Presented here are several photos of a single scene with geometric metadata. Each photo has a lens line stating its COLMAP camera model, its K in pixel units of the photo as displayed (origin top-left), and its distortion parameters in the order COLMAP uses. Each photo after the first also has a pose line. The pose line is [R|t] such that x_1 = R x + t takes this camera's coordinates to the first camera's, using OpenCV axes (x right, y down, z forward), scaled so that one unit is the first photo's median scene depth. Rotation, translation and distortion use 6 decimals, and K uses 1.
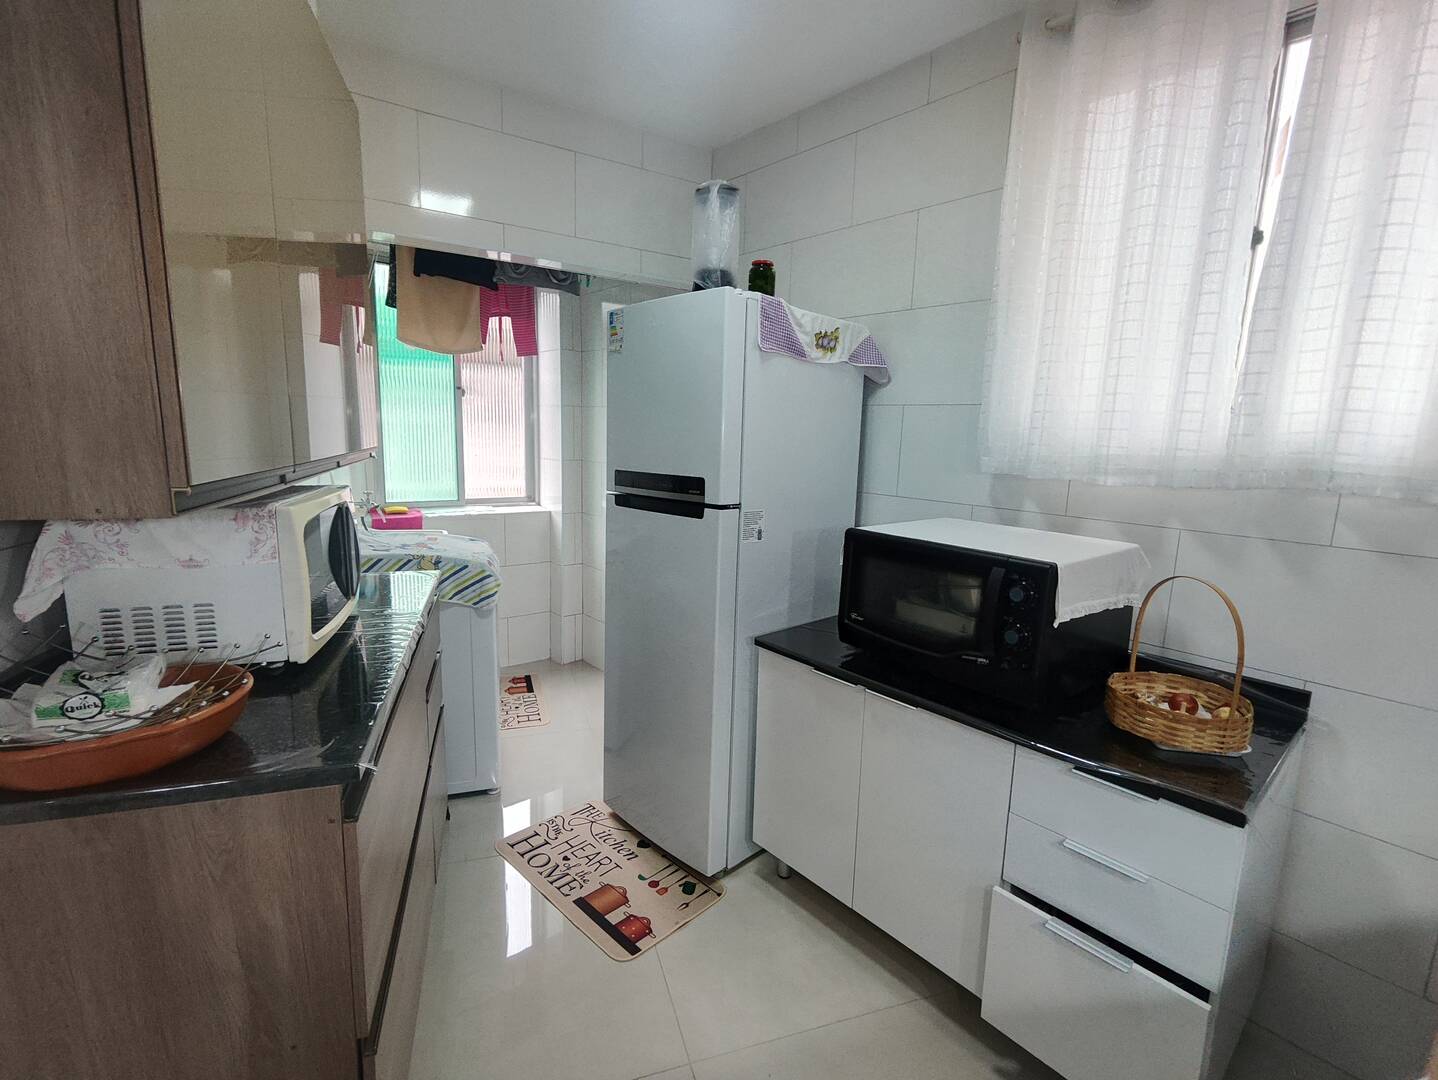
lens RADIAL K [[656.1, 0, 723.2], [0, 656.1, 525.3], [0, 0, 1]] dist [-0.005653, 0.004426]
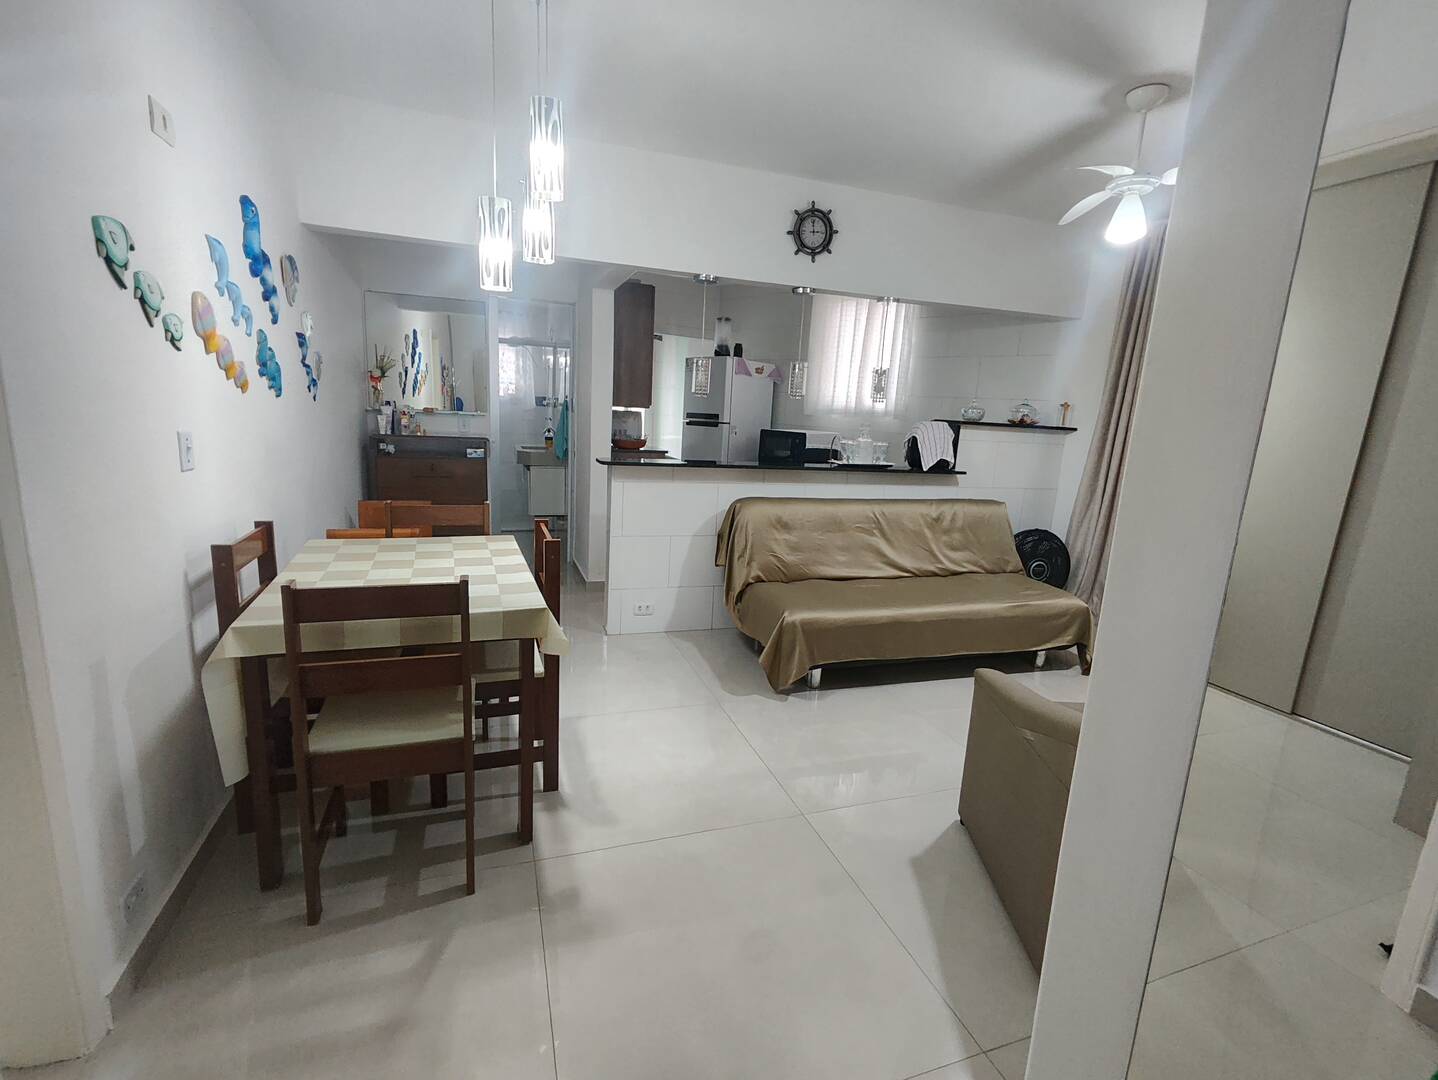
lens RADIAL K [[656.1, 0, 723.1], [0, 656.1, 540.8], [0, 0, 1]] dist [-0.005653, 0.004426]
pose [[0.999729, 0.014657, 0.018082, -0.056509], [-0.015721, 0.998064, 0.060170, 0.344794], [-0.017165, -0.060438, 0.998024, -2.193148]]
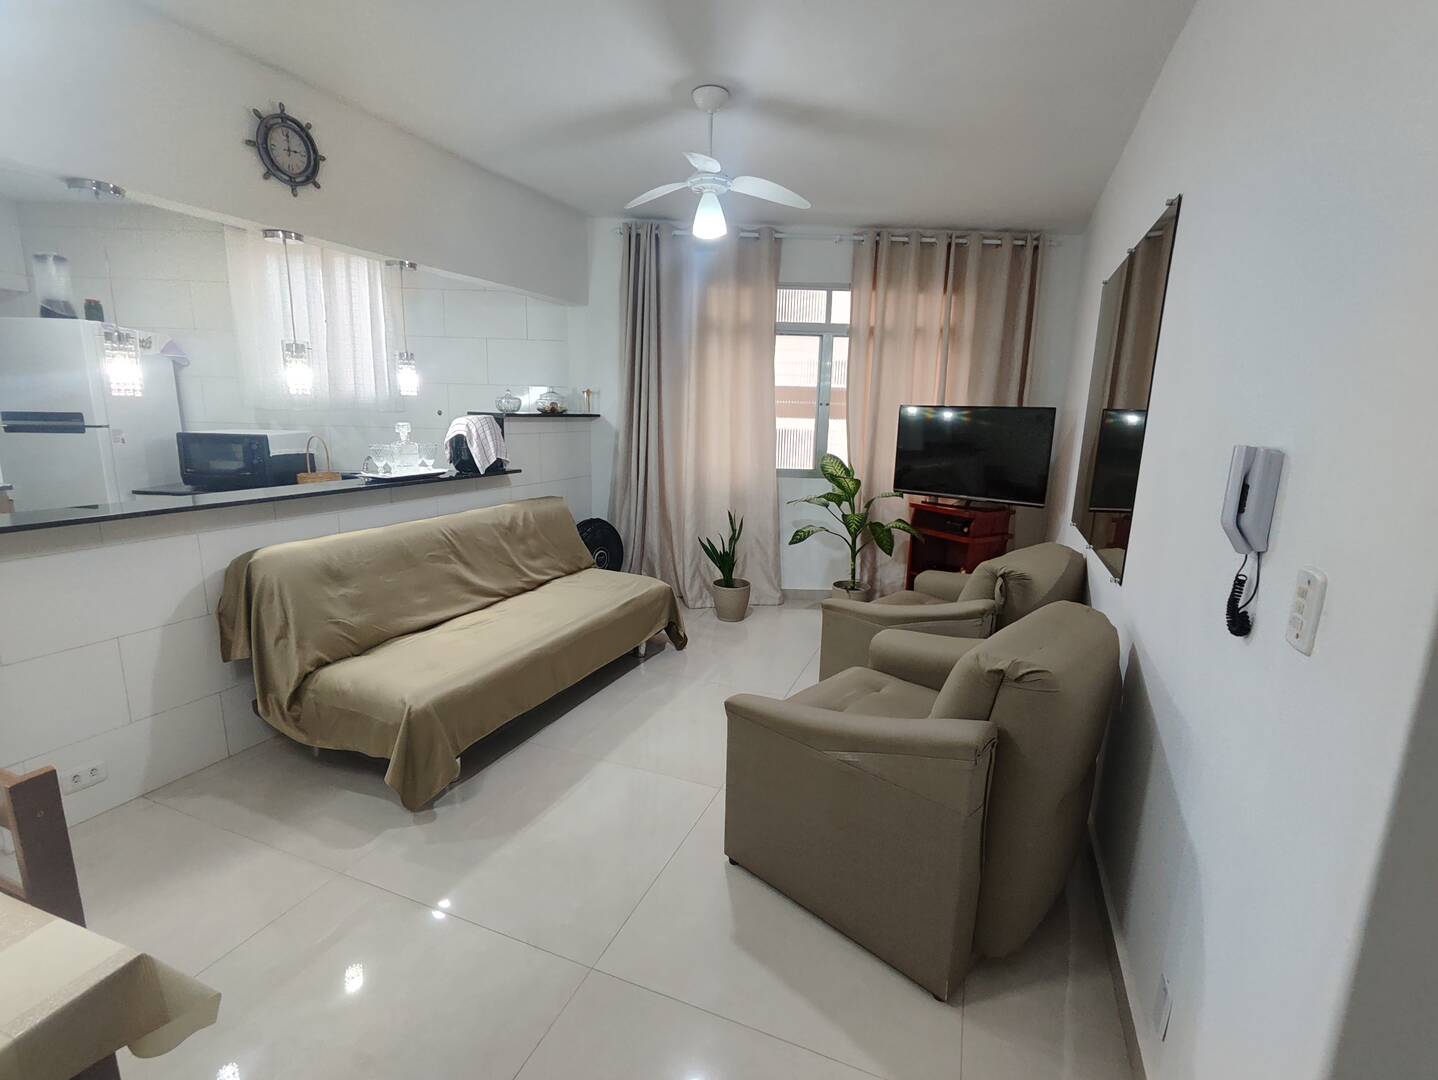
lens RADIAL K [[656.1, 0, 724.0], [0, 656.1, 538.8], [0, 0, 1]] dist [-0.005653, 0.004426]
pose [[0.644674, -0.168986, 0.745546, -0.316182], [0.104390, 0.985586, 0.133127, 0.242310], [-0.757297, -0.007996, 0.653022, -1.767414]]
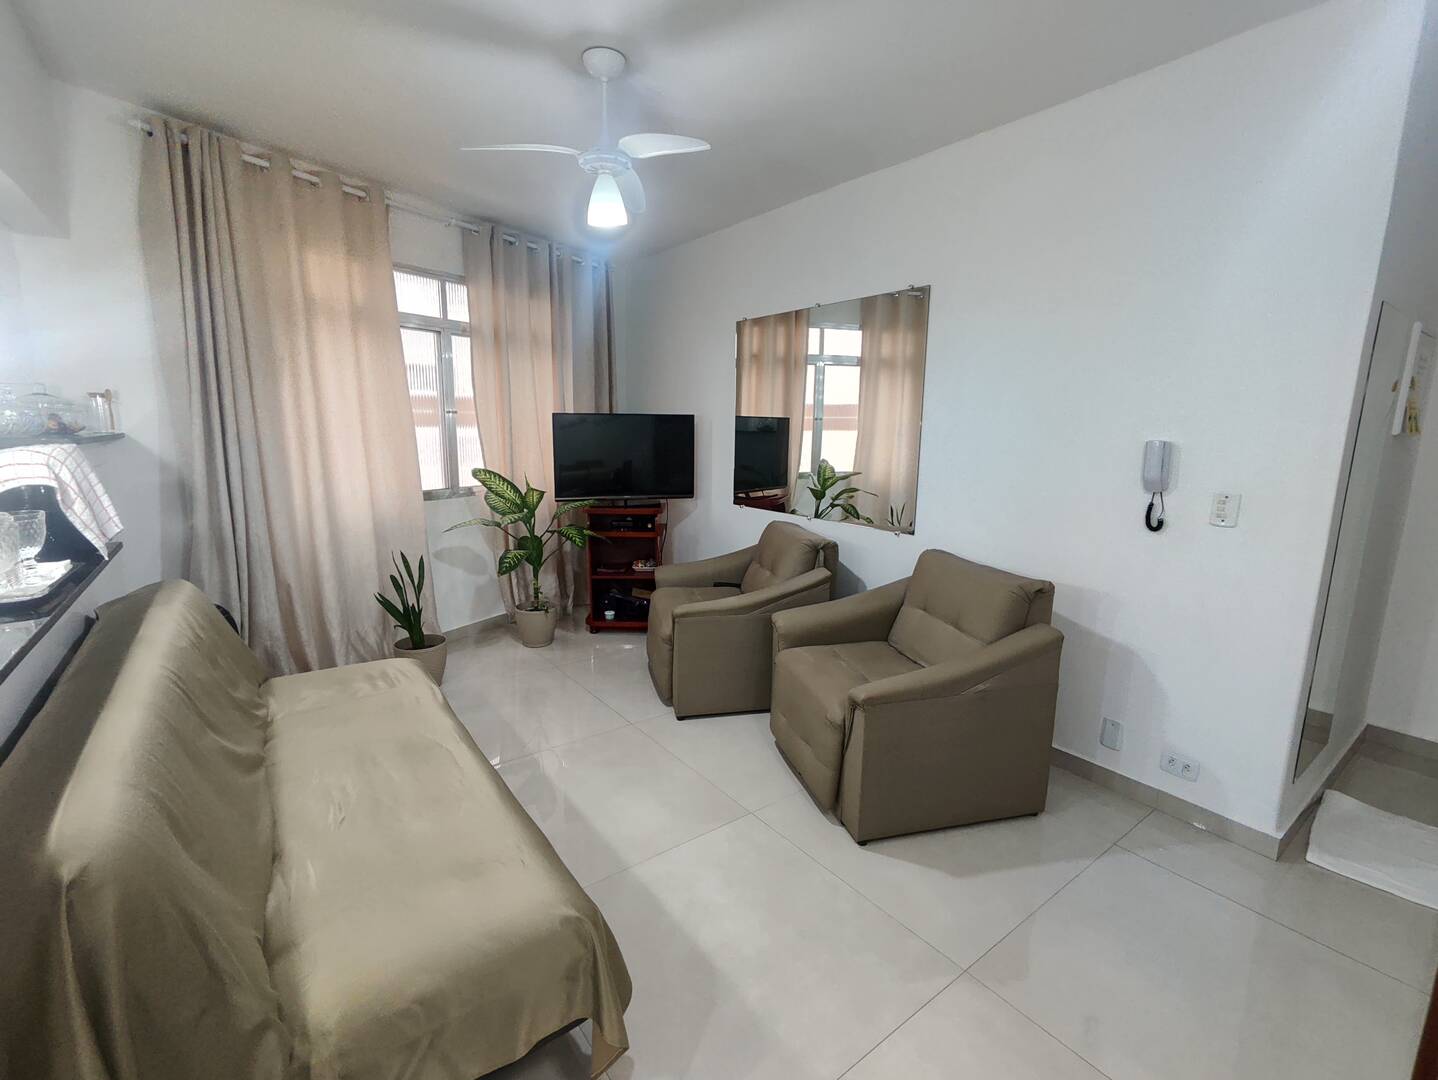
lens RADIAL K [[656.1, 0, 722.2], [0, 656.1, 538.9], [0, 0, 1]] dist [-0.005653, 0.004426]
pose [[-0.314885, -0.205952, 0.926516, -0.479496], [0.108975, 0.961873, 0.250847, 0.074681], [-0.942853, 0.179955, -0.280436, -0.645612]]
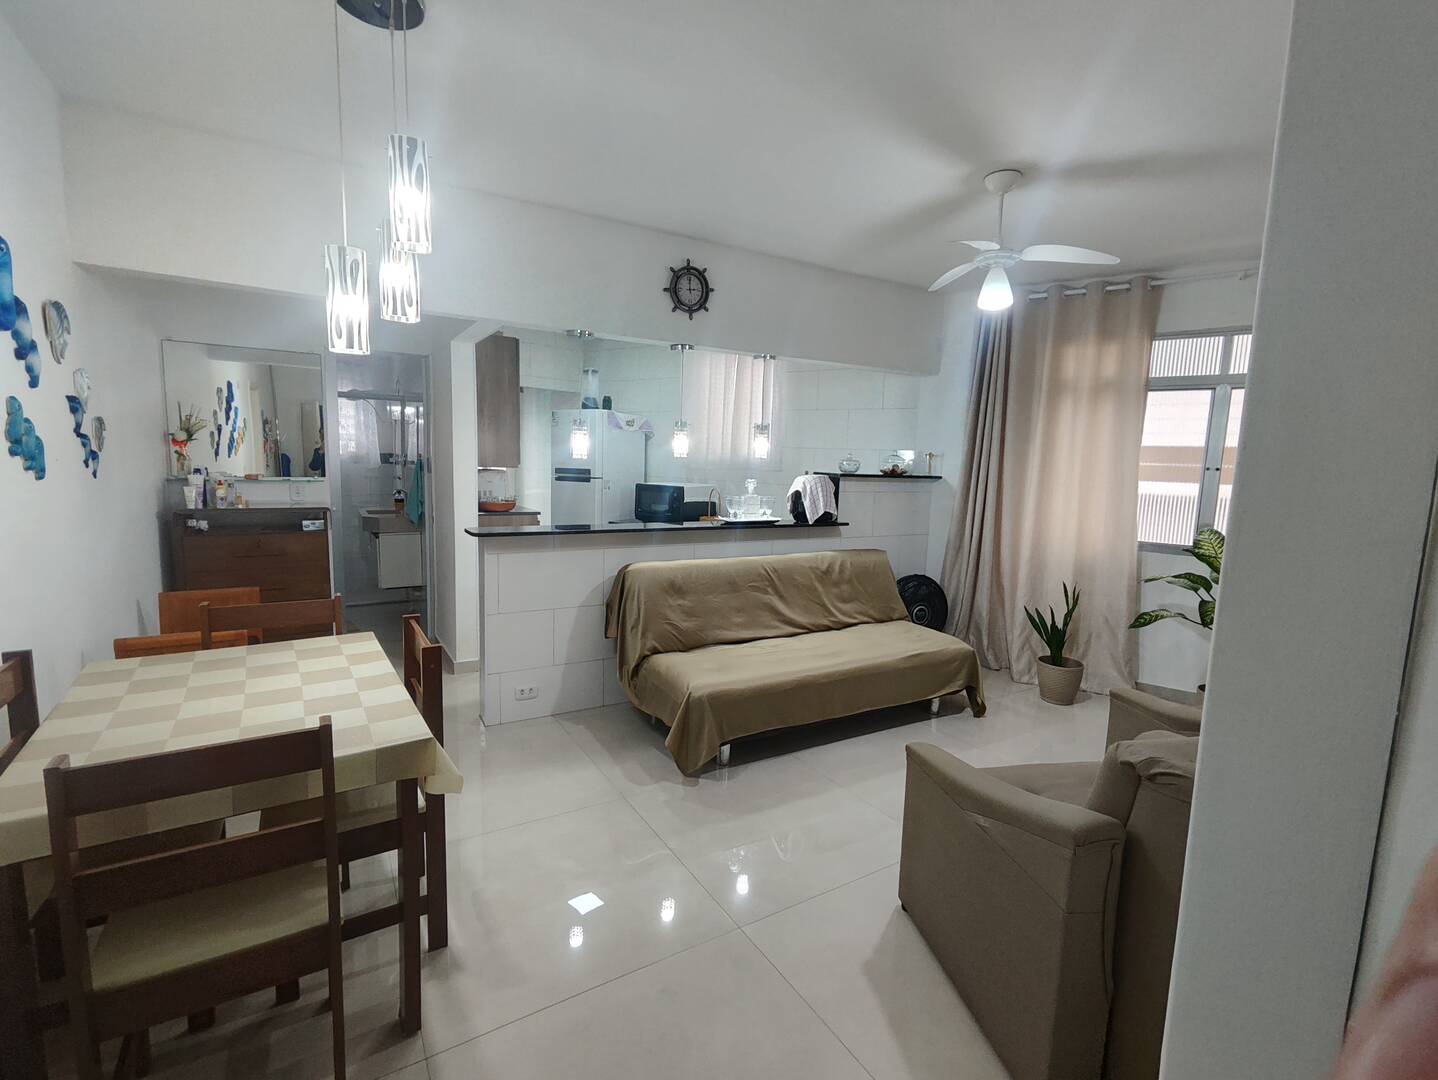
lens RADIAL K [[656.1, 0, 721.9], [0, 656.1, 541.2], [0, 0, 1]] dist [-0.005653, 0.004426]
pose [[0.974170, -0.033895, 0.223257, -0.124408], [0.034960, 0.999388, -0.000817, 0.283257], [-0.223093, 0.008601, 0.974759, -2.082562]]
